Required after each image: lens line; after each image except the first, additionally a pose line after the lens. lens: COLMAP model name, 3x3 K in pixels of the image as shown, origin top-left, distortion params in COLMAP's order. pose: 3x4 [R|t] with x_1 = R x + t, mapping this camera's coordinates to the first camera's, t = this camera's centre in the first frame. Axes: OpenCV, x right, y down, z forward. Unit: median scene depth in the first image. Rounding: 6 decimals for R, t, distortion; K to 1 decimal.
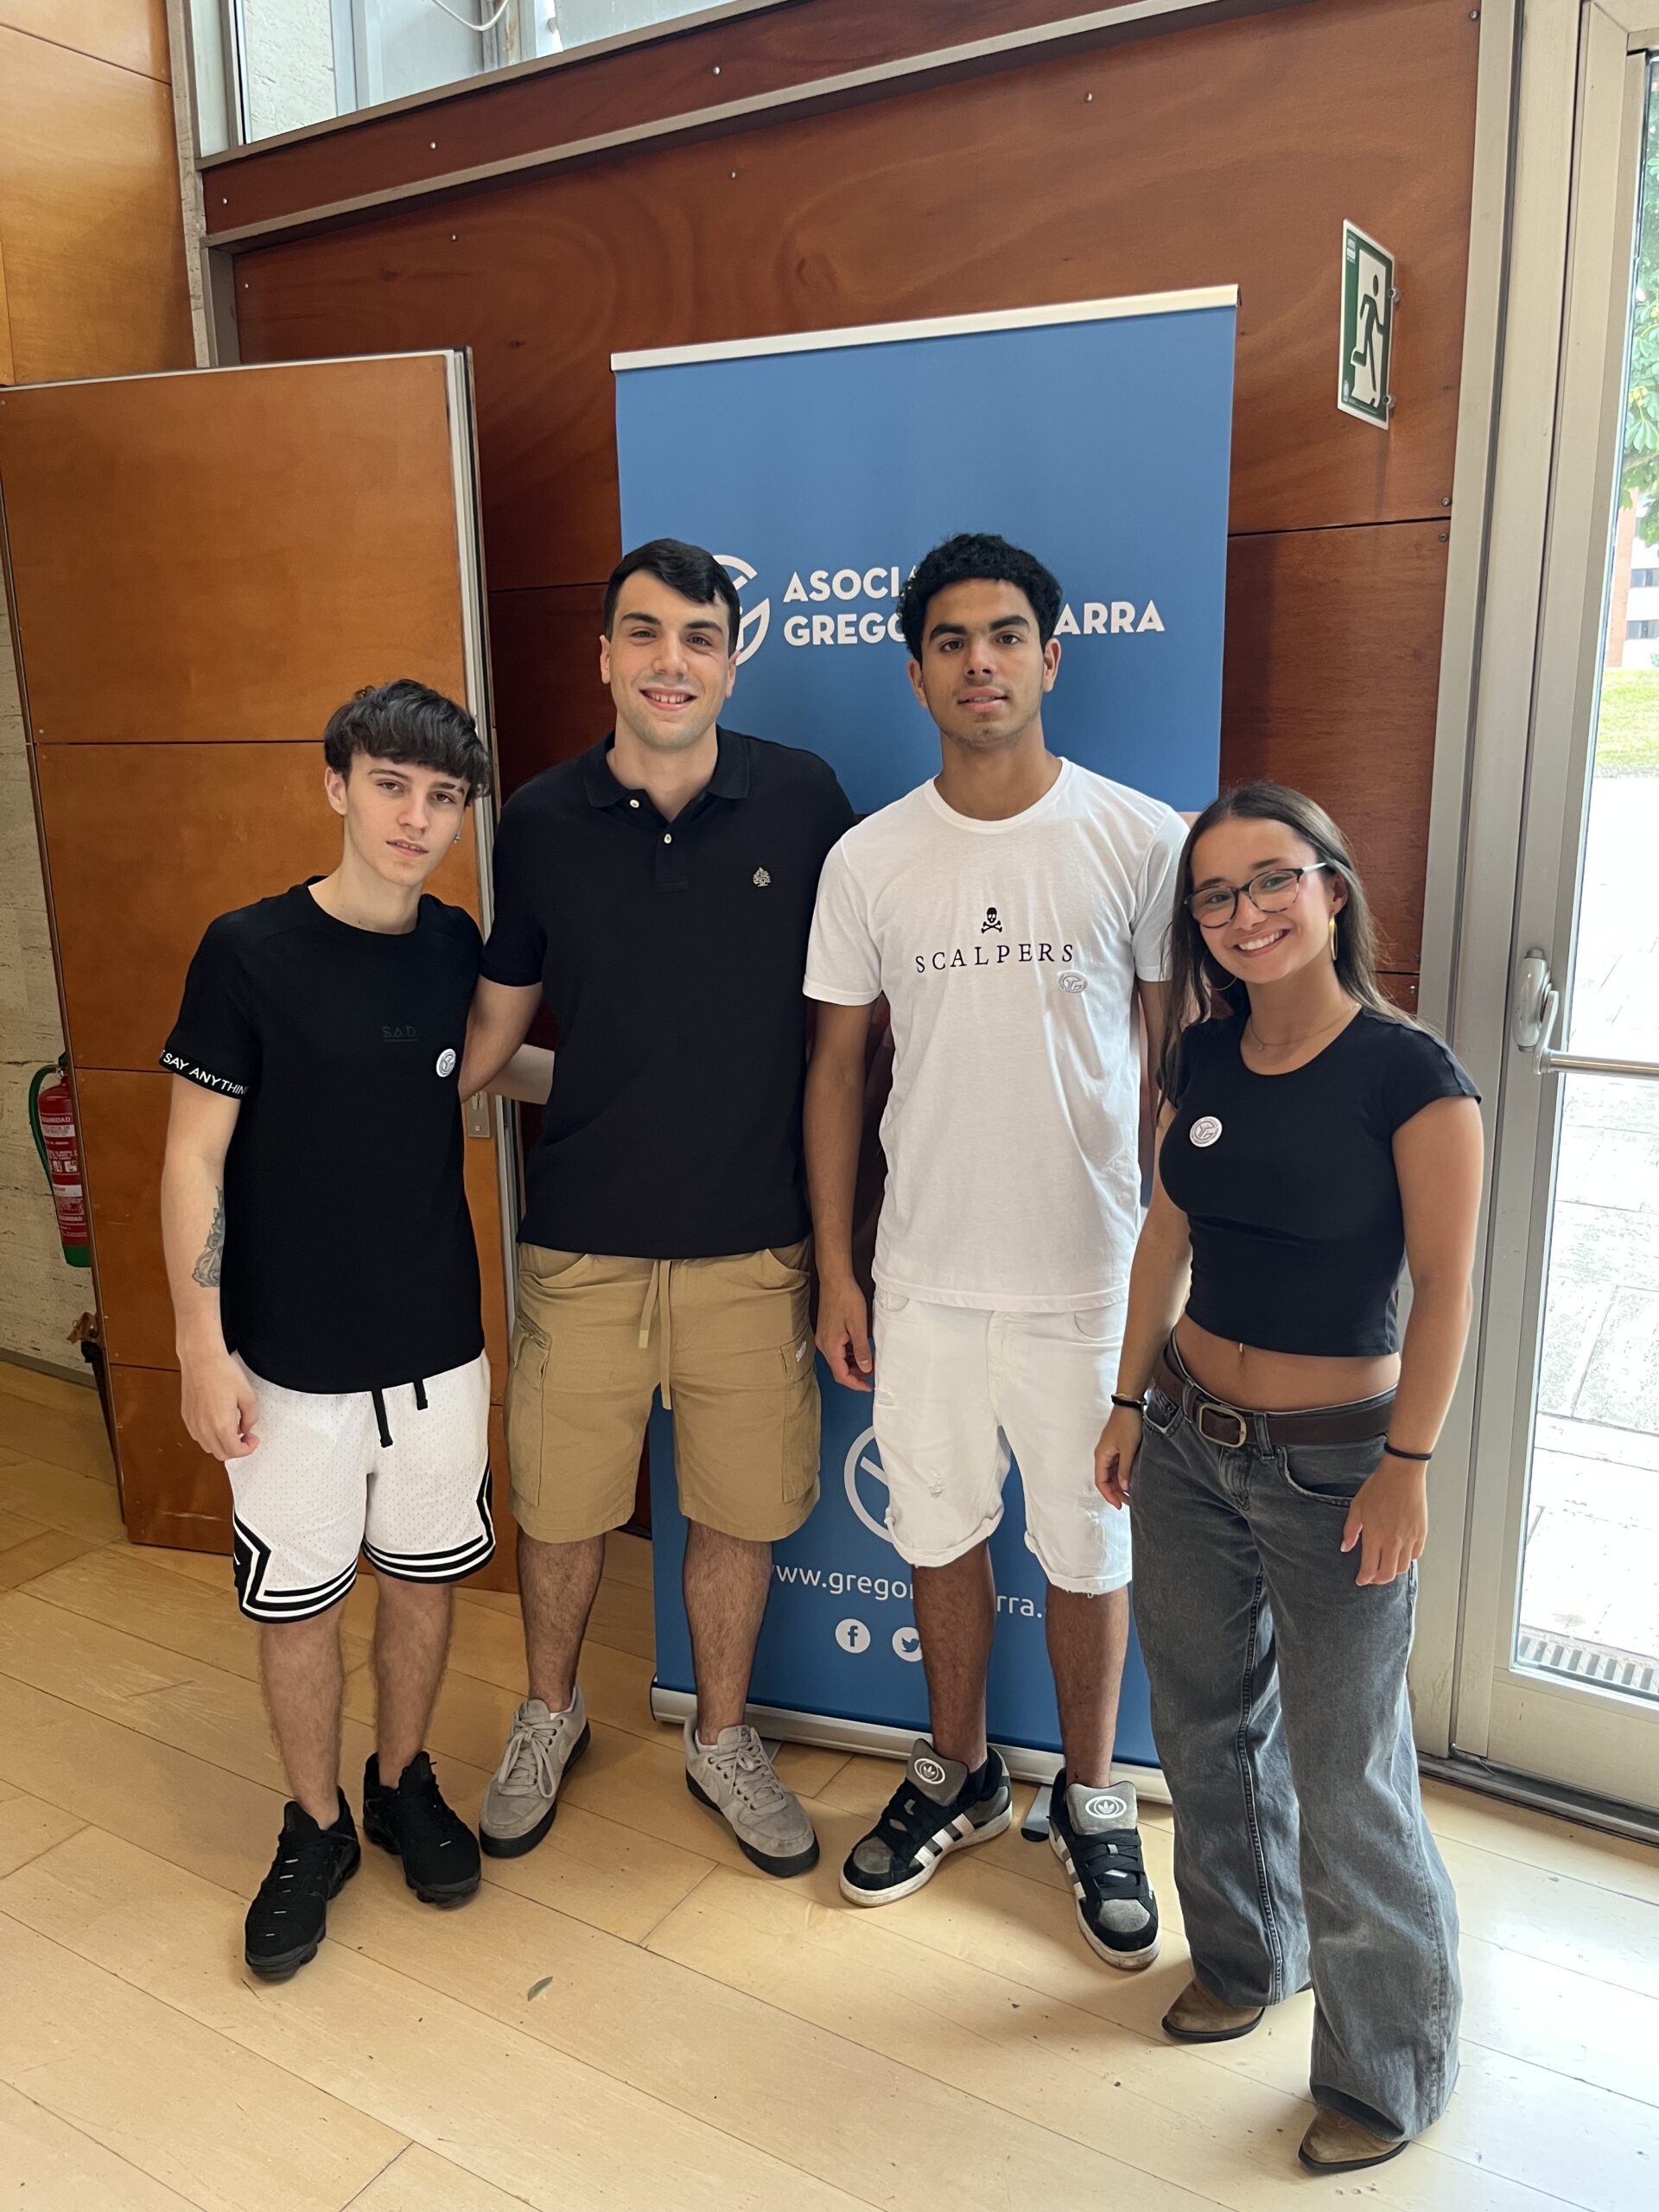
lens RADIAL K [[1671.9, 0, 836.7], [0, 1671.9, 1118.3], [0, 0, 1]] dist [0.052212, -0.063274]
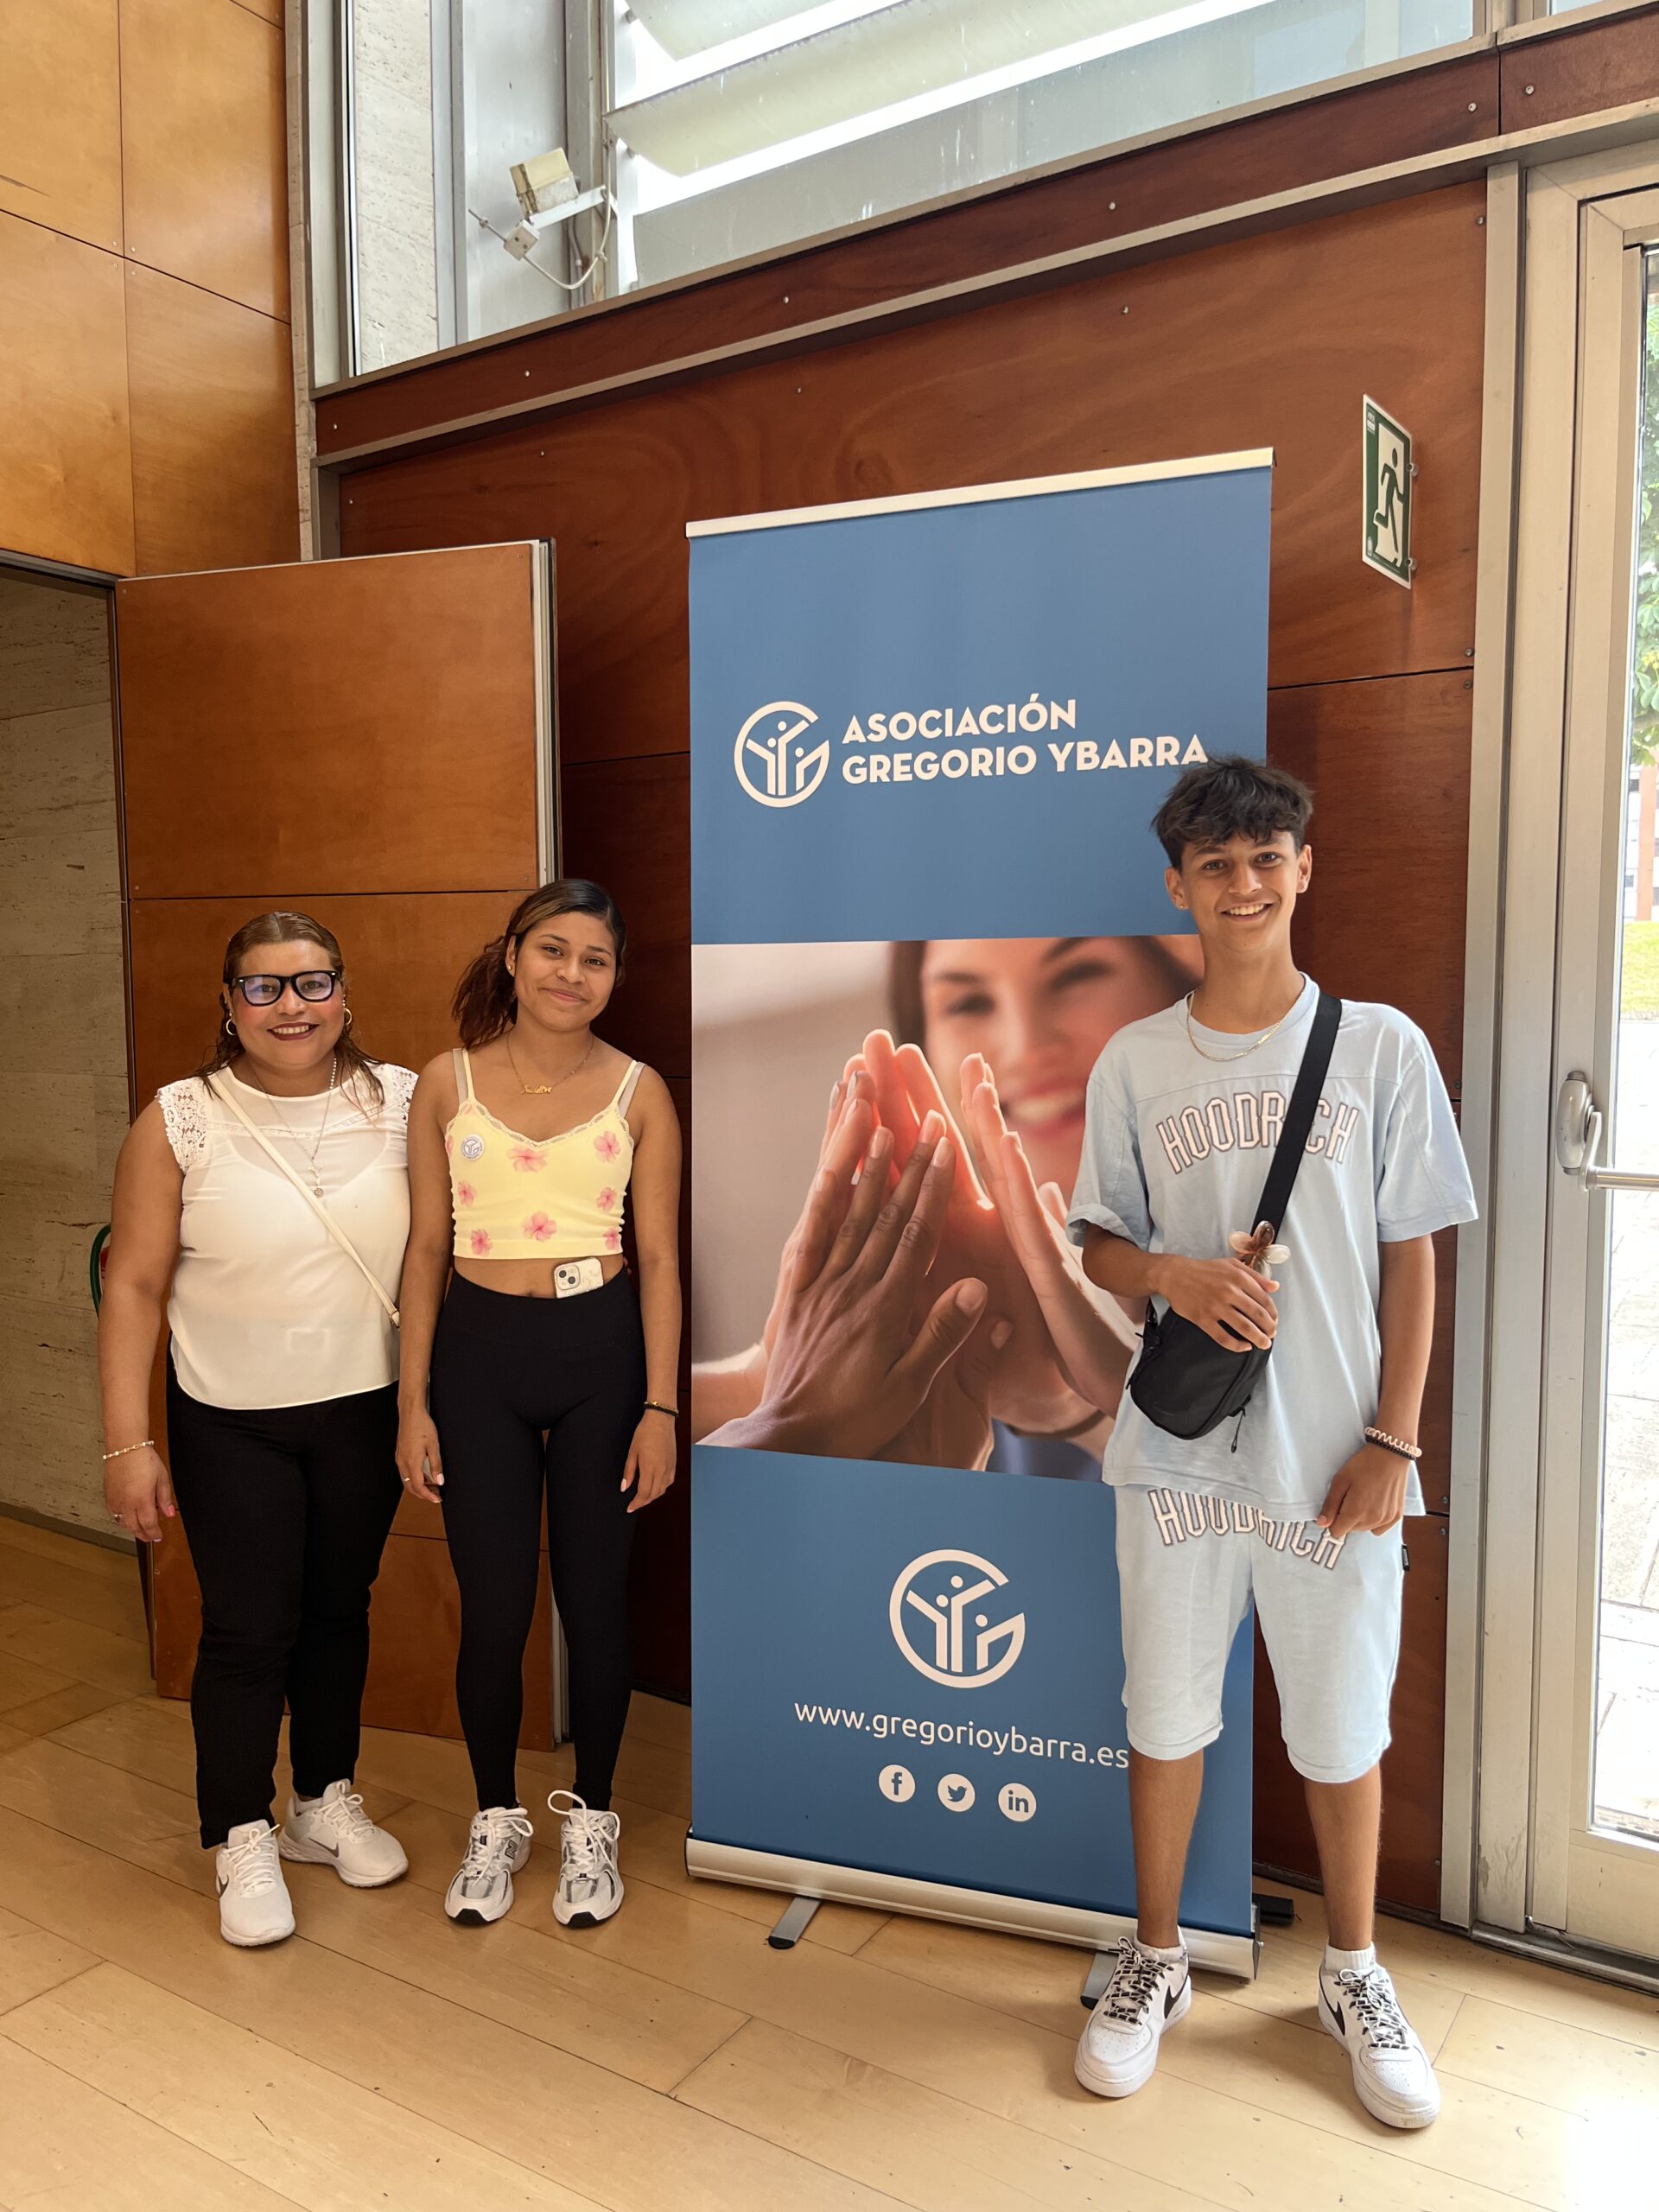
lens RADIAL K [[1671.9, 0, 819.8], [0, 1671.9, 1117.9], [0, 0, 1]] dist [0.052212, -0.063274]
pose [[0.999456, 0.011701, -0.030842, -0.009736], [-0.016198, 0.988578, -0.149840, 0.079475], [0.028736, 0.150258, 0.988229, -0.012359]]
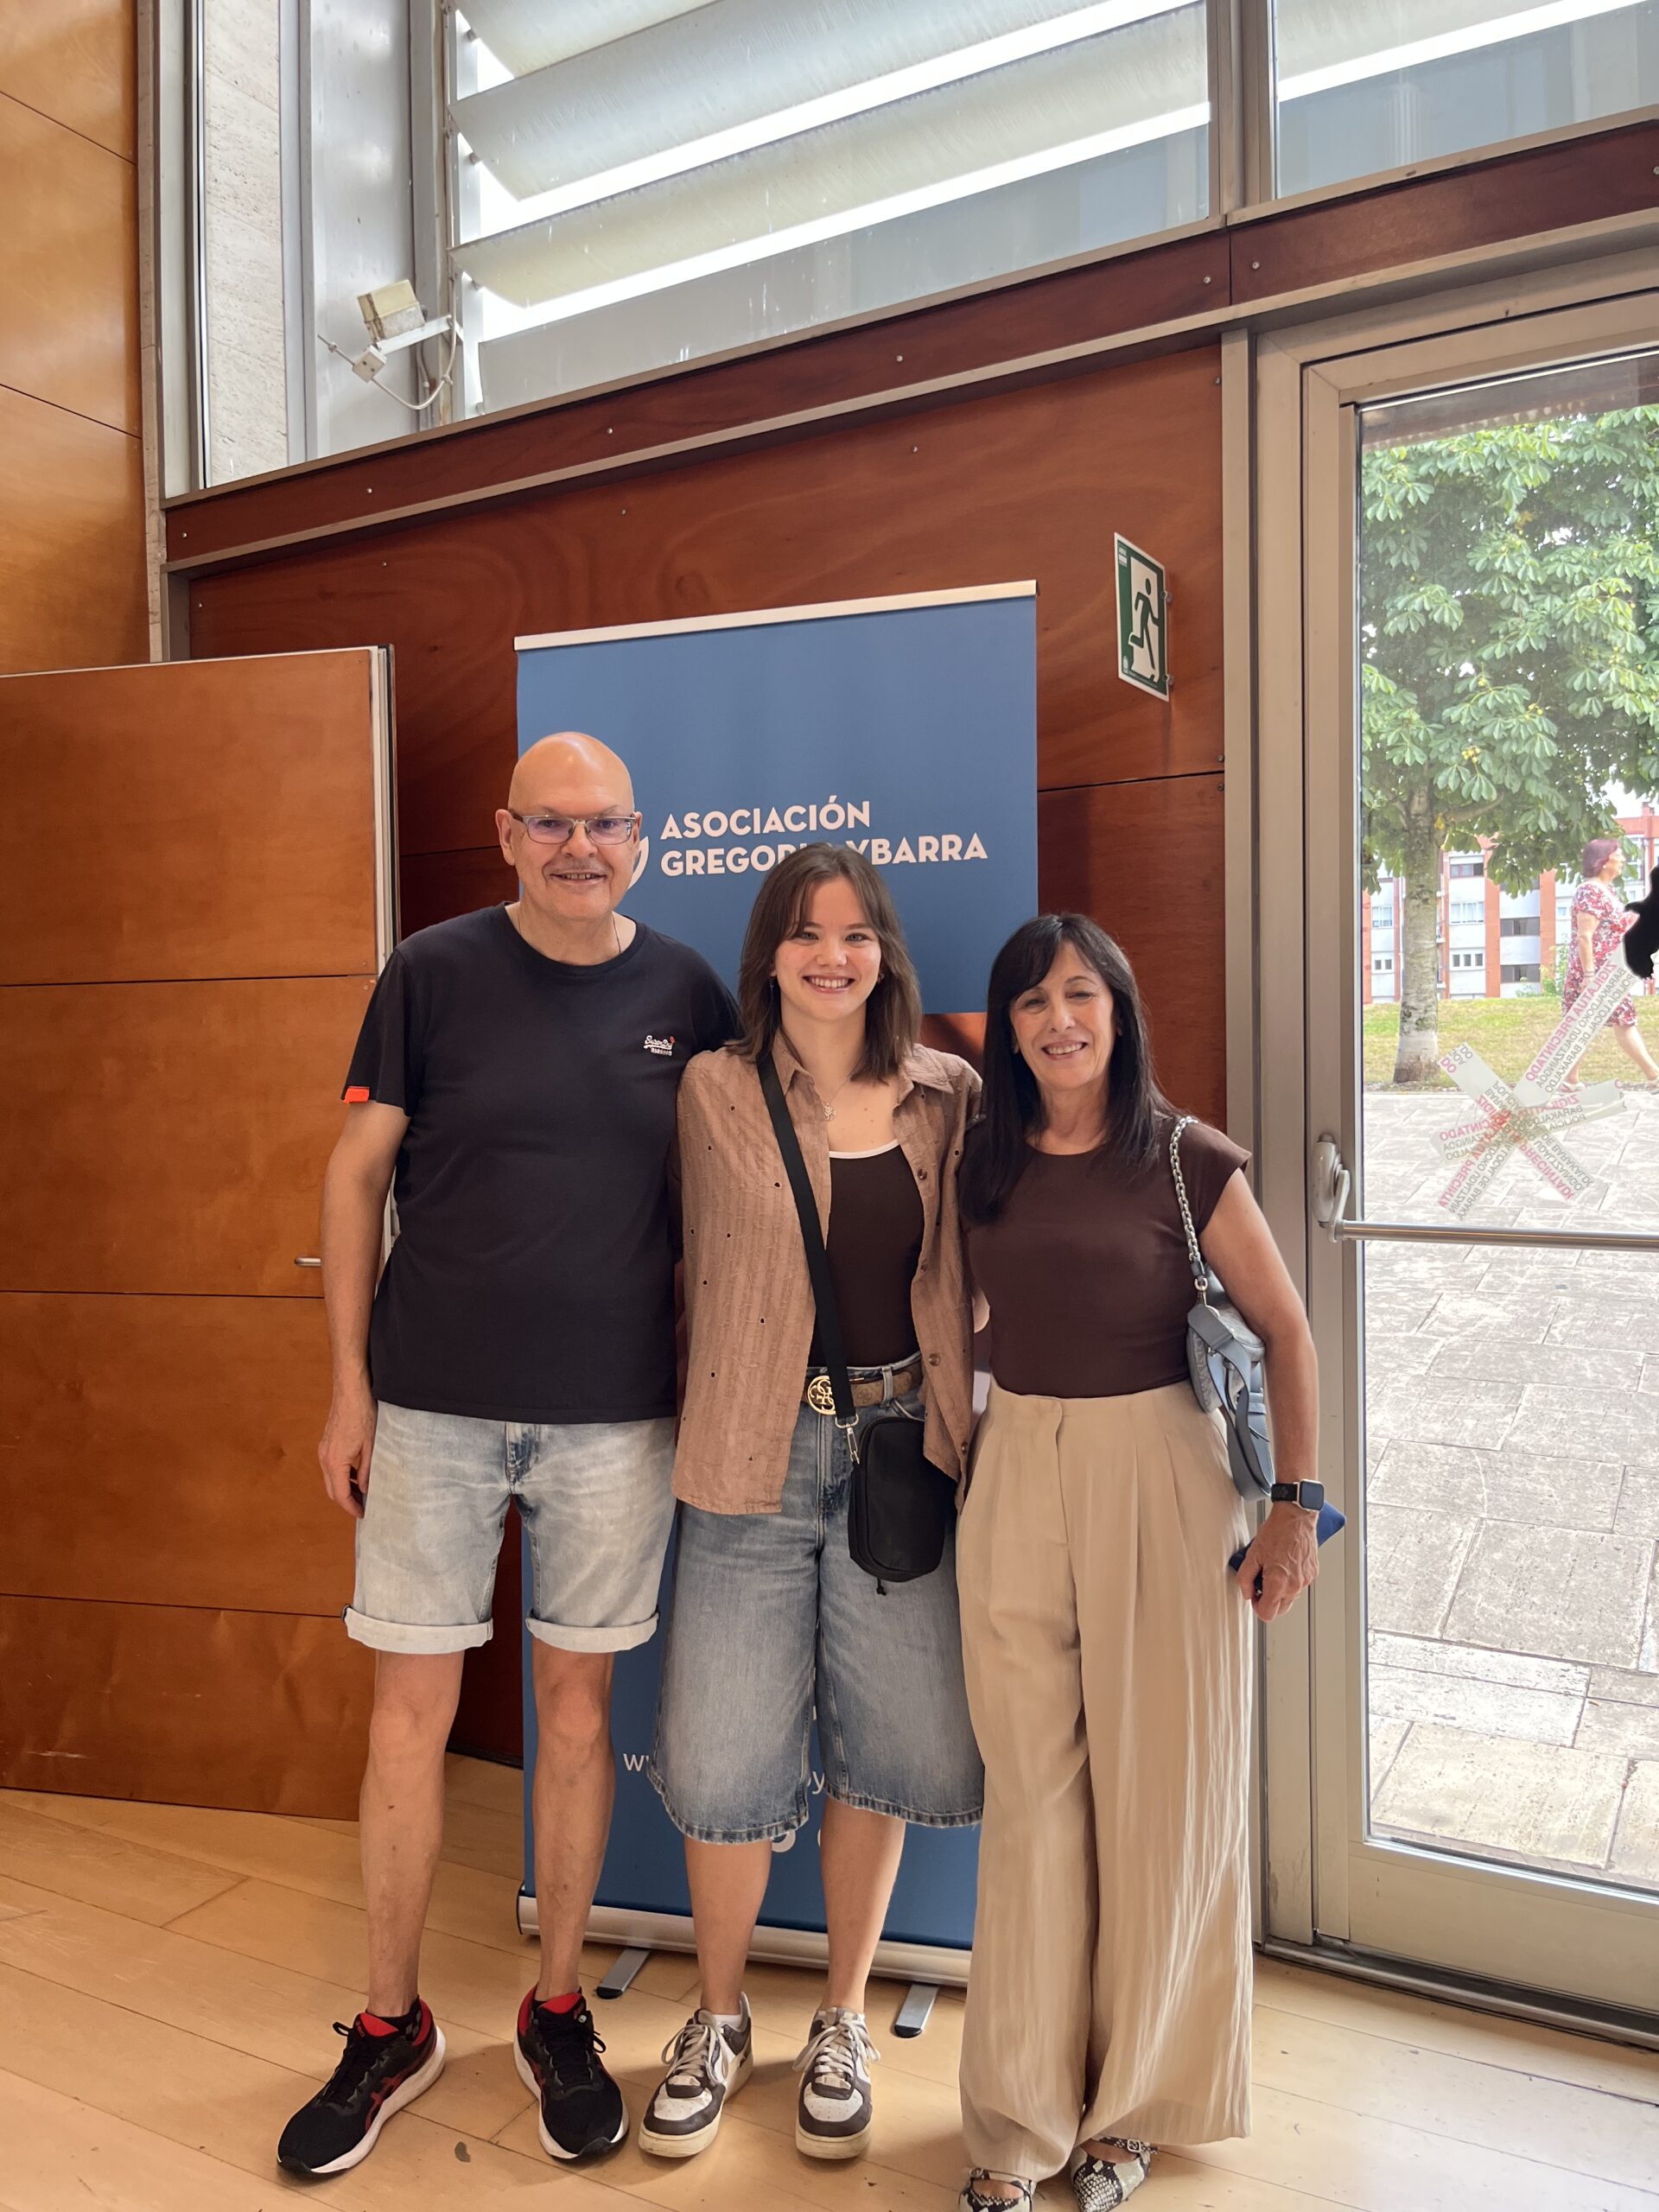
lens RADIAL K [[1671.9, 0, 832.4], [0, 1671.9, 1100.7], [0, 0, 1]] dist [0.052212, -0.063274]
pose [[0.999092, -0.001616, 0.042577, 0.035531], [0.010403, 0.978287, -0.206992, 0.096194], [-0.041318, 0.207247, 0.977416, -0.075978]]
